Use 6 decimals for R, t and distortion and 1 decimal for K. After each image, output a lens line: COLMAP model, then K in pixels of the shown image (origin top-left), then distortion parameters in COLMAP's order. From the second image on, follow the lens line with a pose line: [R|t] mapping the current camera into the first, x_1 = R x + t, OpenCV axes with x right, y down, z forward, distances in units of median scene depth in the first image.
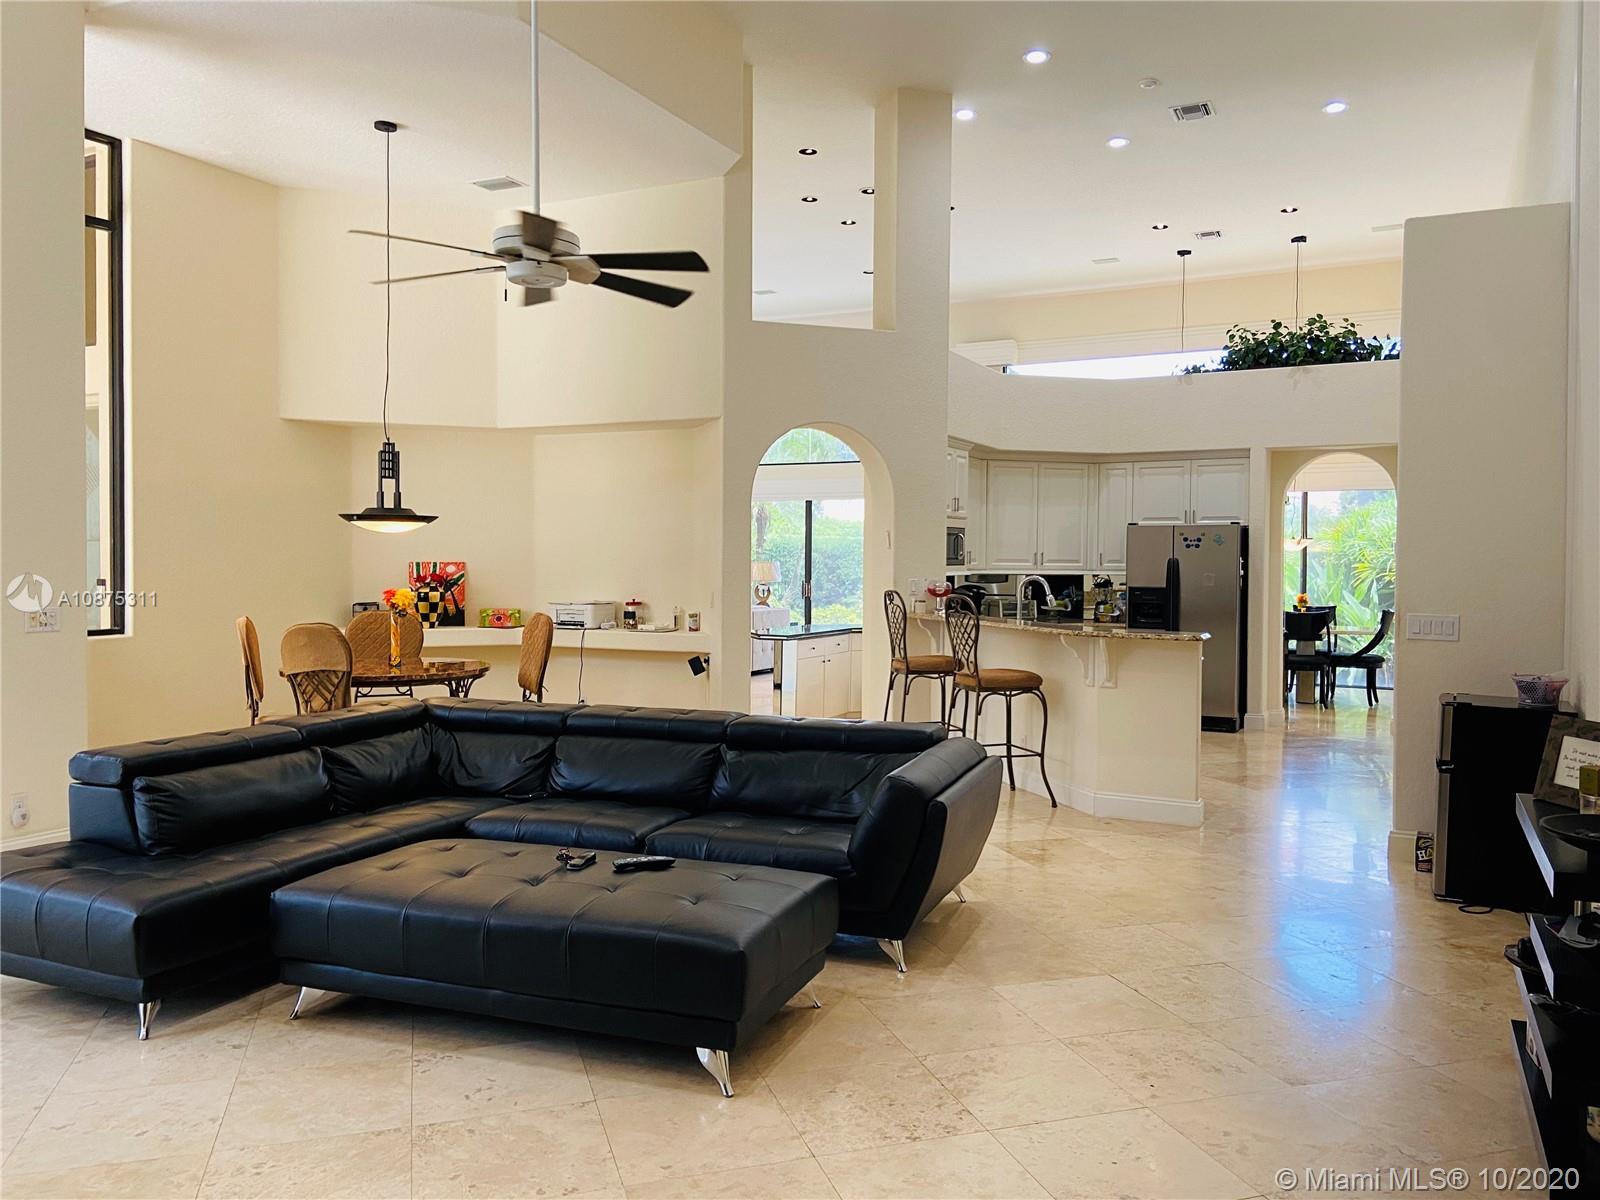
lens RADIAL K [[1200.7, 0, 786.8], [0, 1200.7, 592.3], [0, 0, 1]] dist [0.074012, -0.087596]
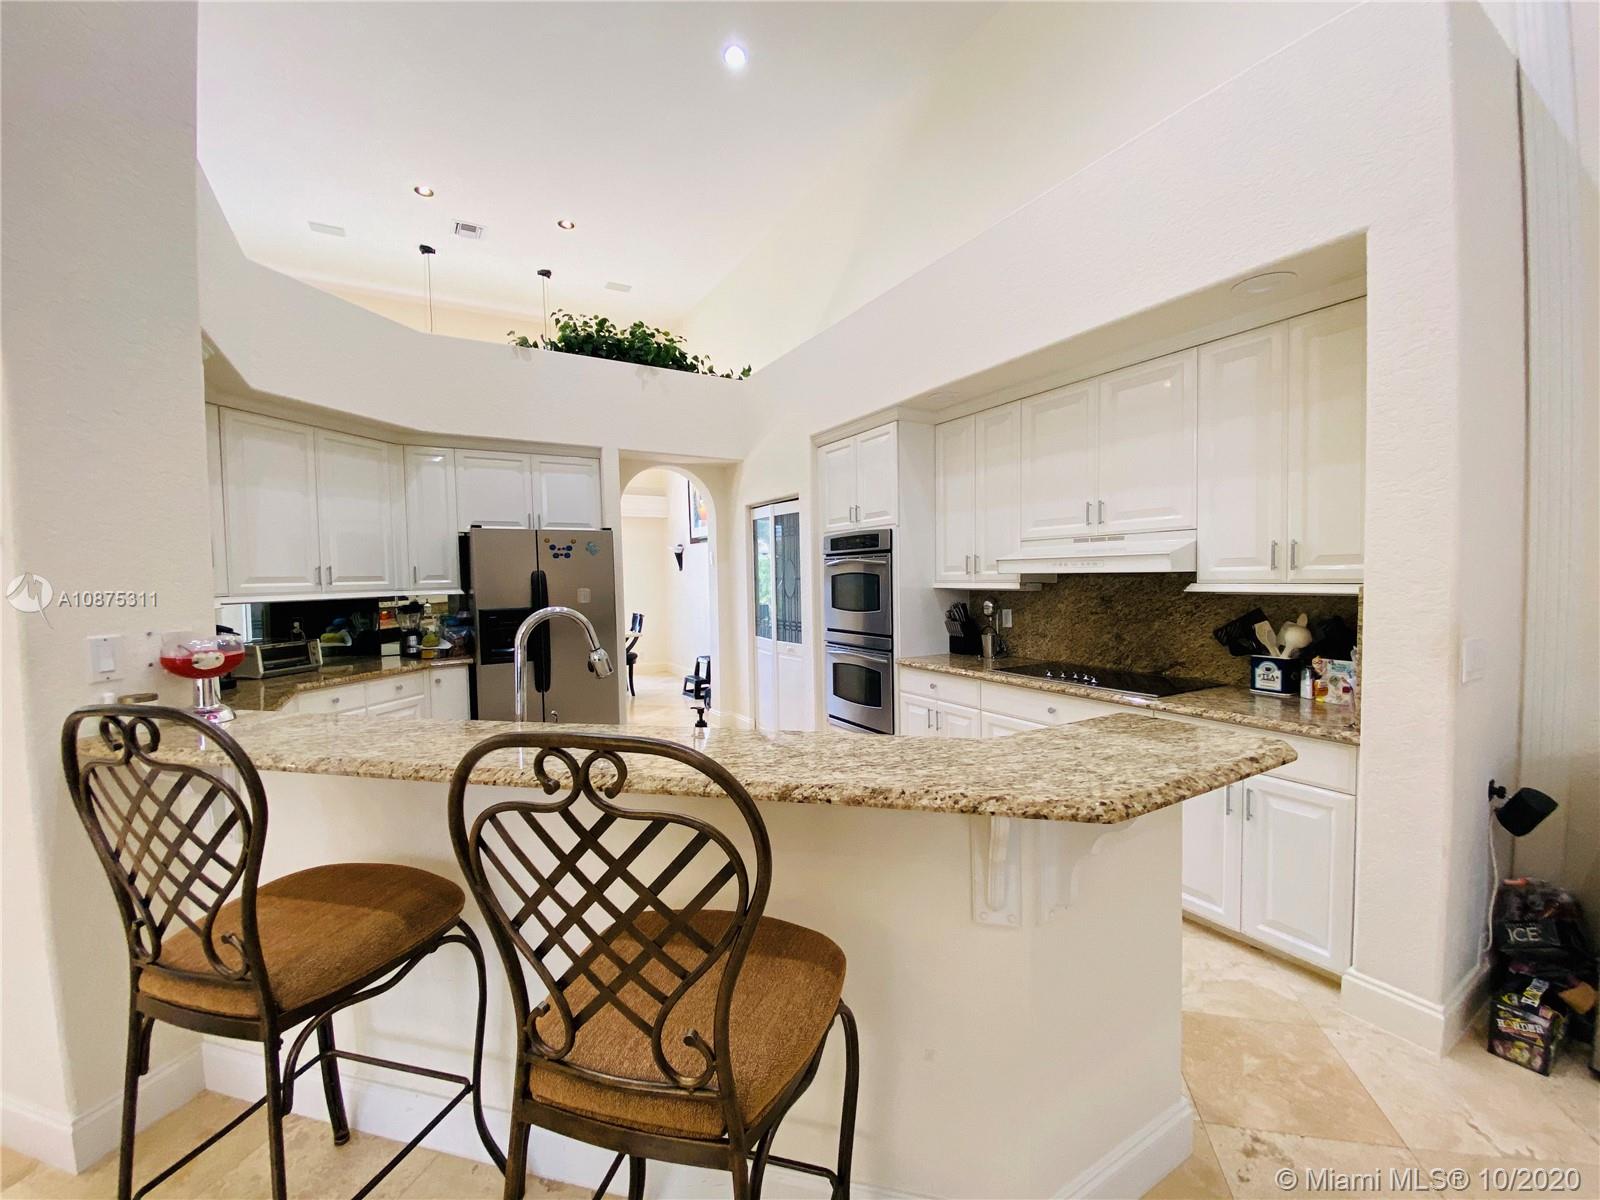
lens RADIAL K [[640.7, 0, 801.4], [0, 640.7, 607.3], [0, 0, 1]] dist [0.028561, -0.034256]
pose [[0.525139, -0.062376, 0.848727, 0.048902], [0.045925, 0.997934, 0.044926, -0.015118], [-0.849776, 0.015385, 0.526919, 0.620294]]
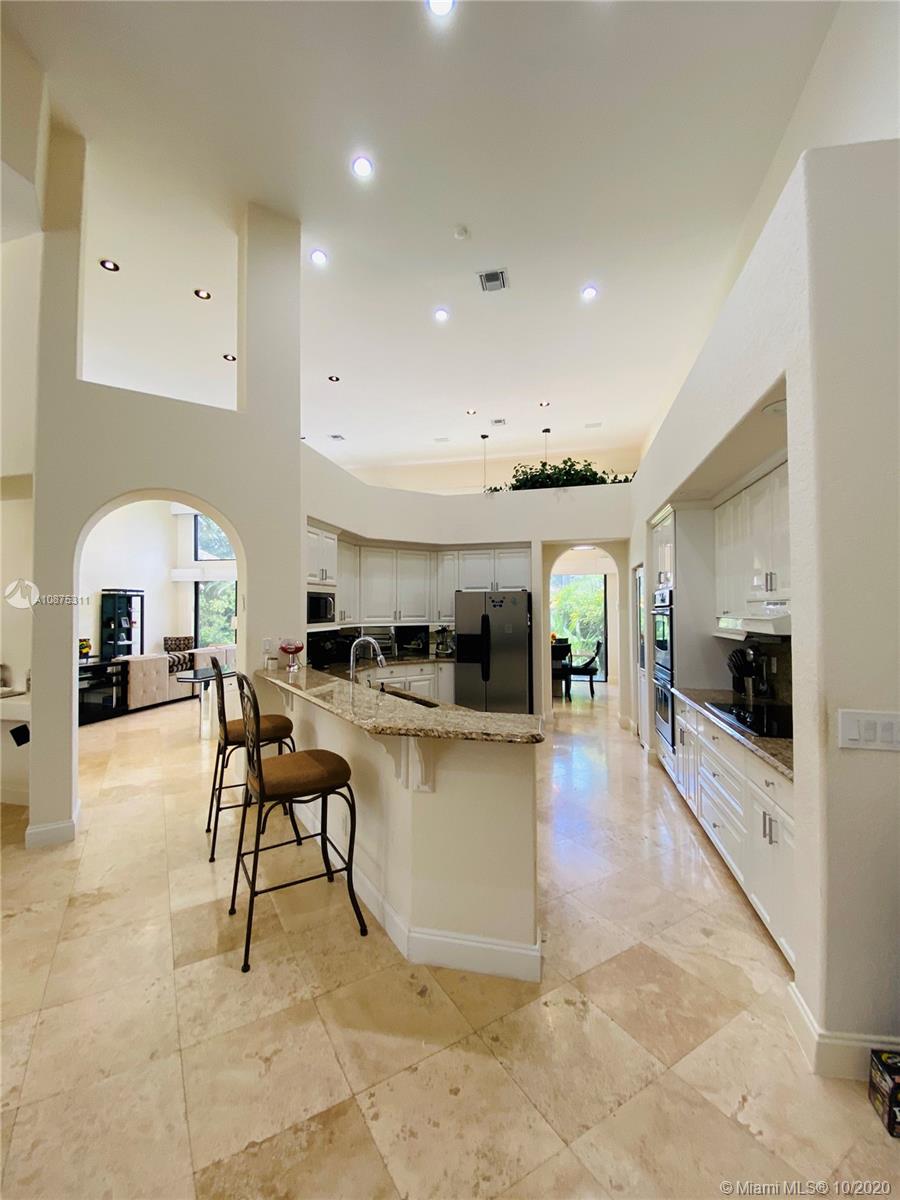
lens RADIAL K [[480.5, 0, 443.8], [0, 480.5, 604.7], [0, 0, 1]] dist [0.028561, -0.034256]
pose [[0.971500, -0.007747, 0.236912, 0.131888], [0.016608, 0.999234, -0.035429, -0.019688], [-0.236456, 0.038354, 0.970885, 0.441988]]
